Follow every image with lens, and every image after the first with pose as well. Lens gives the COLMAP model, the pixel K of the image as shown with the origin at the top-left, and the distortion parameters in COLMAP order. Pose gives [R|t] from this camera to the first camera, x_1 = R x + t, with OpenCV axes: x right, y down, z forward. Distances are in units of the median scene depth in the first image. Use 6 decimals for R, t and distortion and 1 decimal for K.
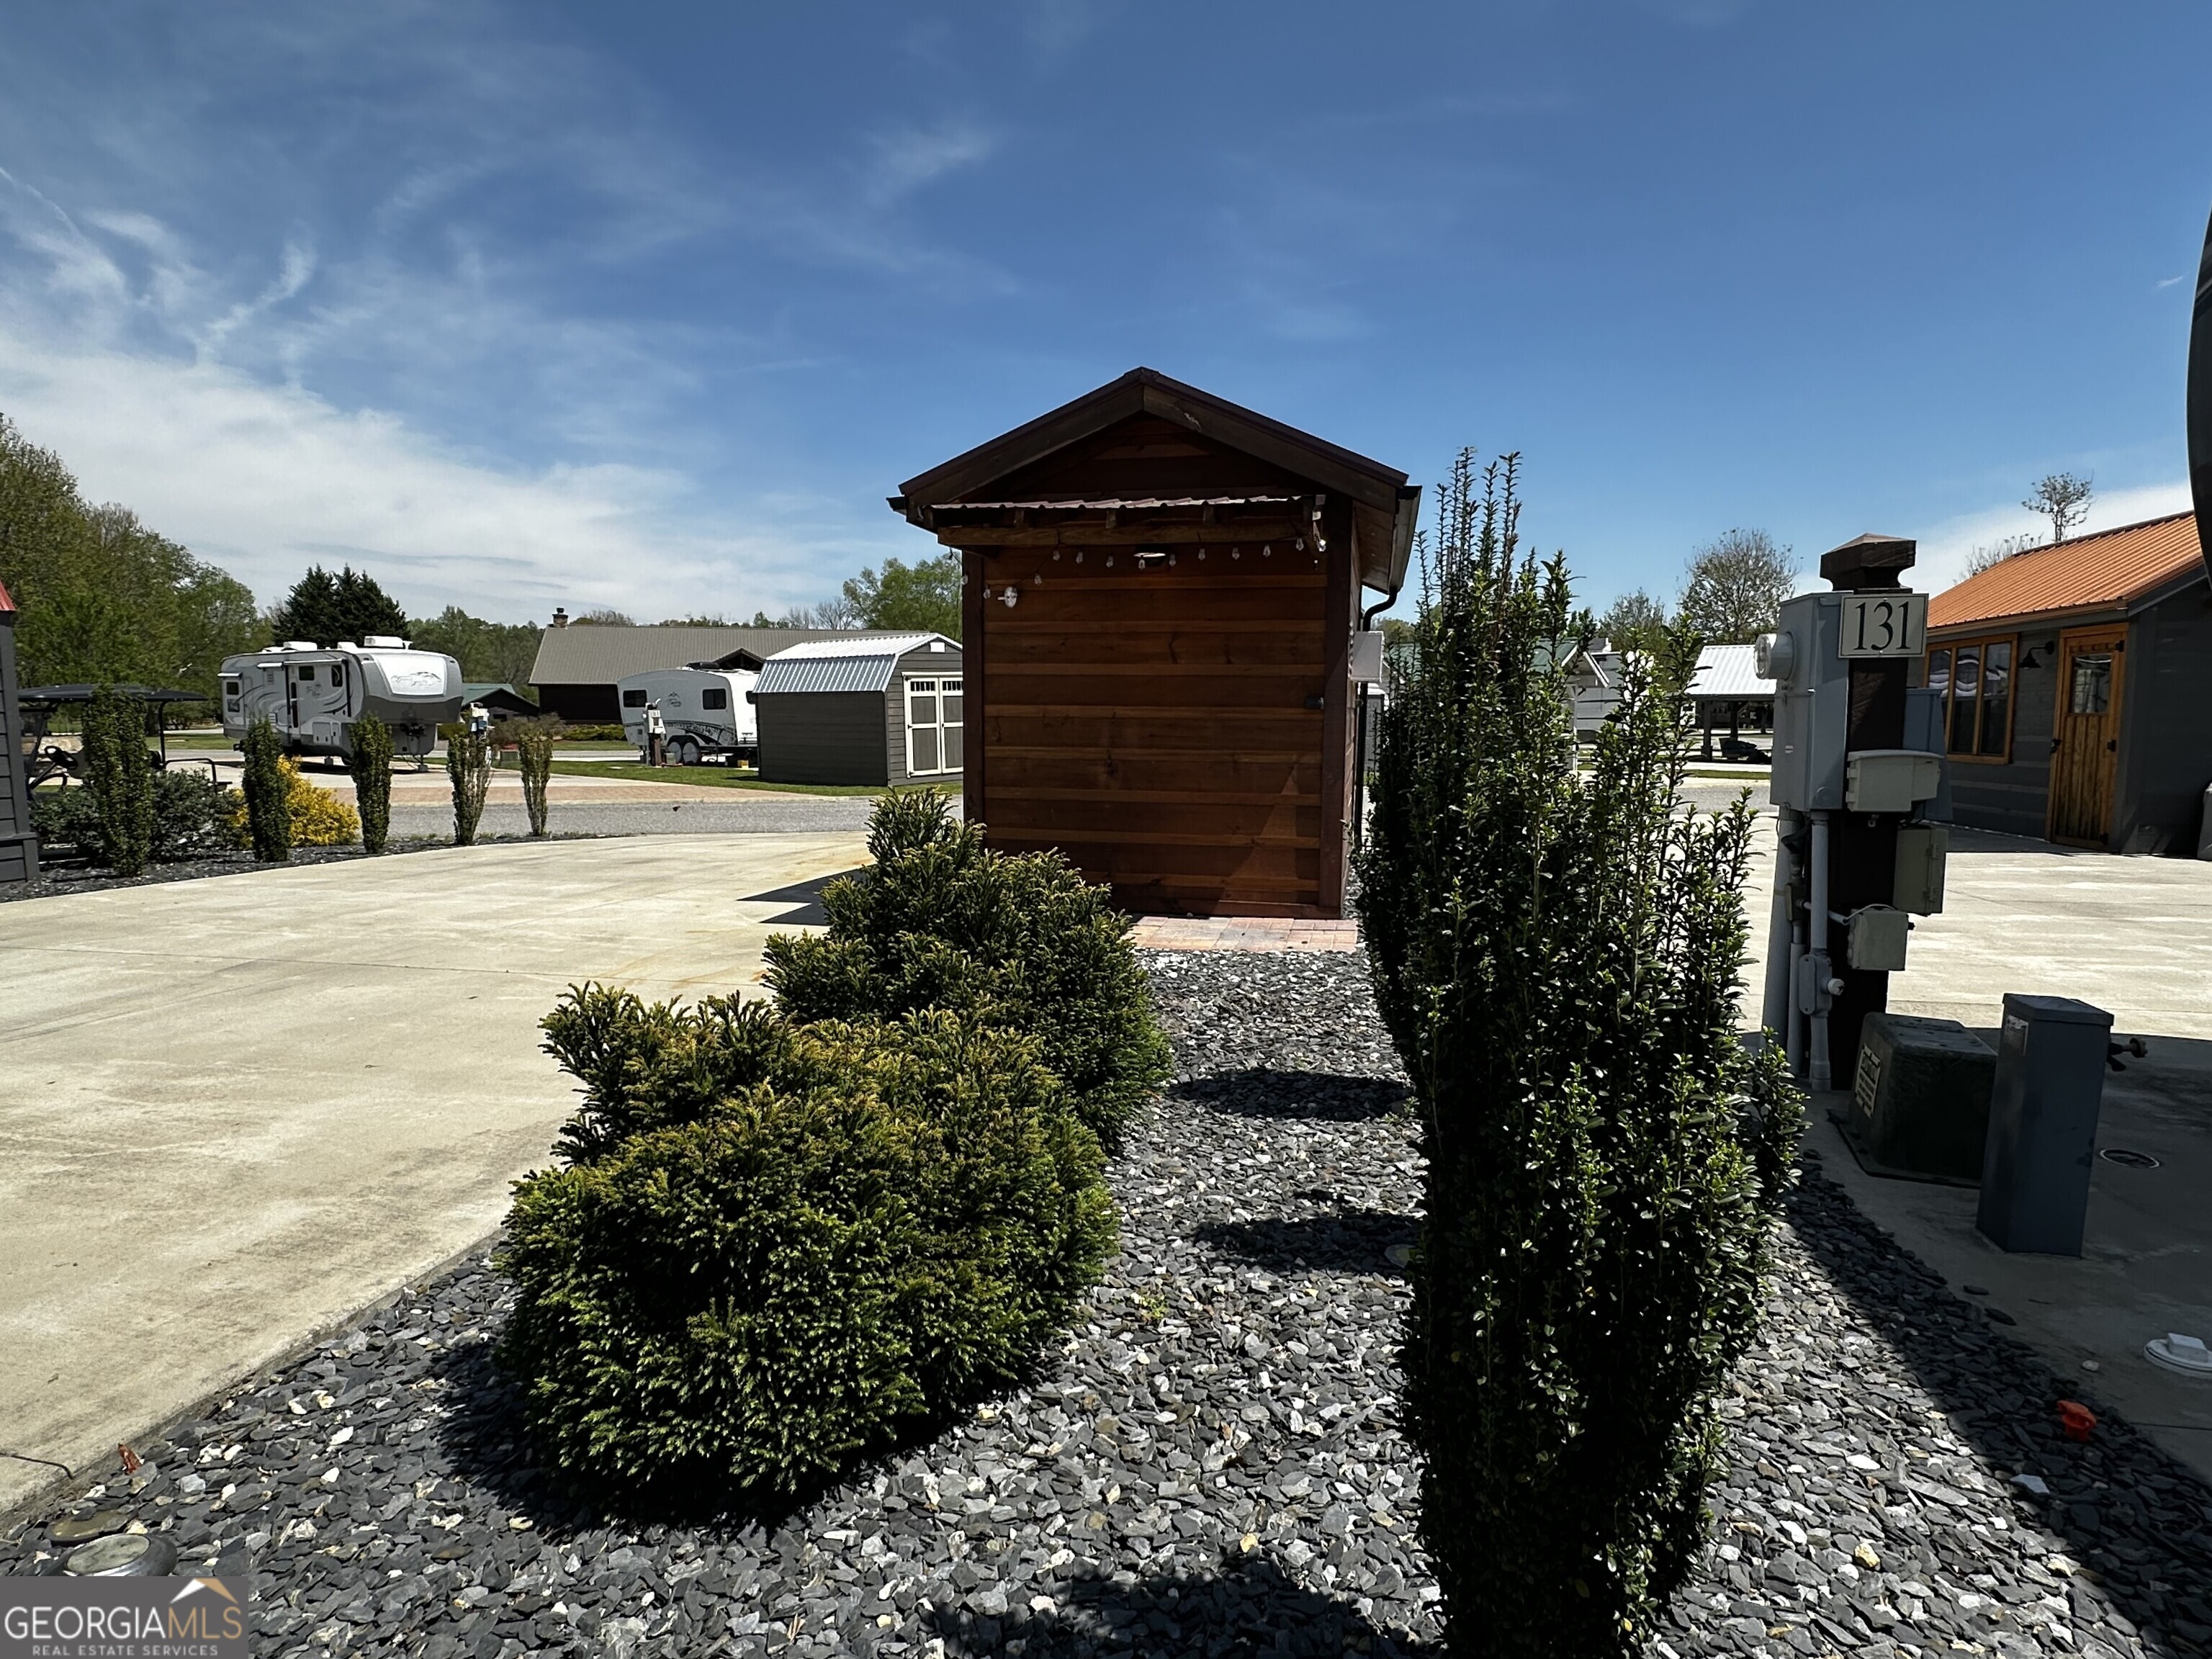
lens RADIAL K [[1162.1, 0, 1109.4], [0, 1162.1, 834.2], [0, 0, 1]] dist [0.001531, -0.000102]
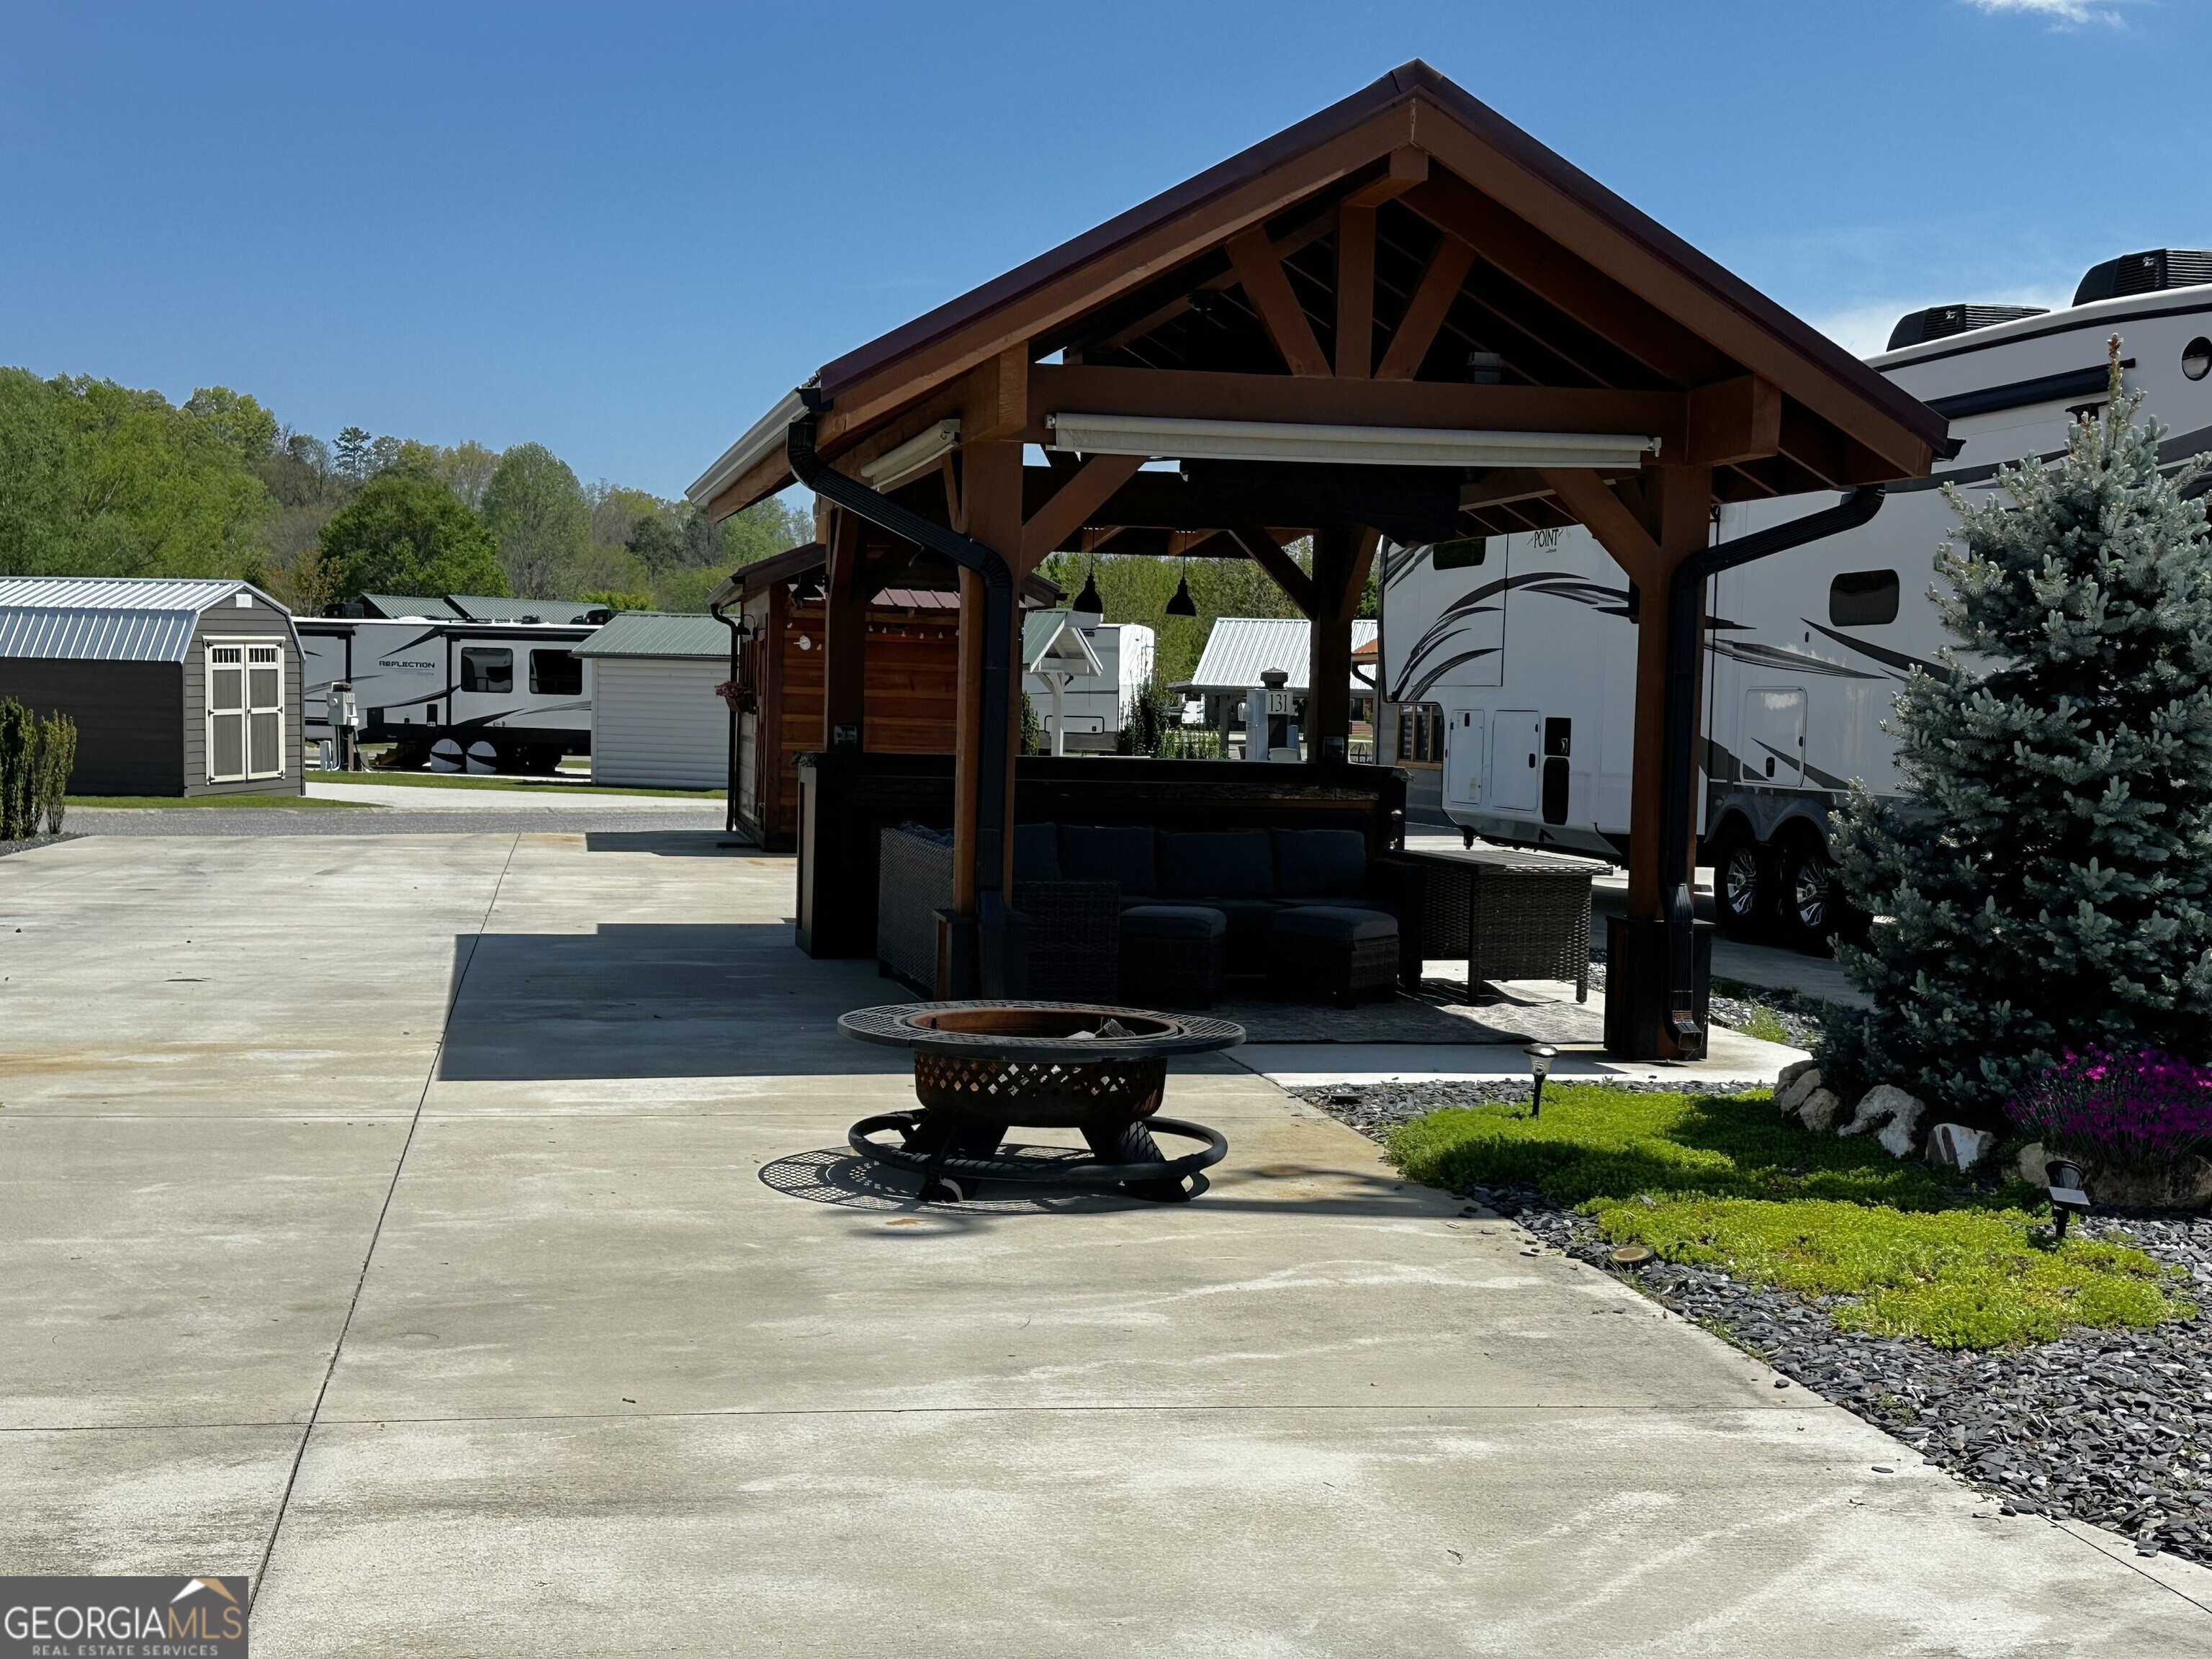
lens RADIAL K [[2711.7, 0, 1104.2], [0, 2711.7, 830.0], [0, 0, 1]] dist [-0.006352, 0.000000]
pose [[0.908211, 0.000353, 0.418511, -0.369620], [0.019483, 0.998880, -0.043122, 0.060083], [-0.418058, 0.047318, 0.907187, -0.716059]]
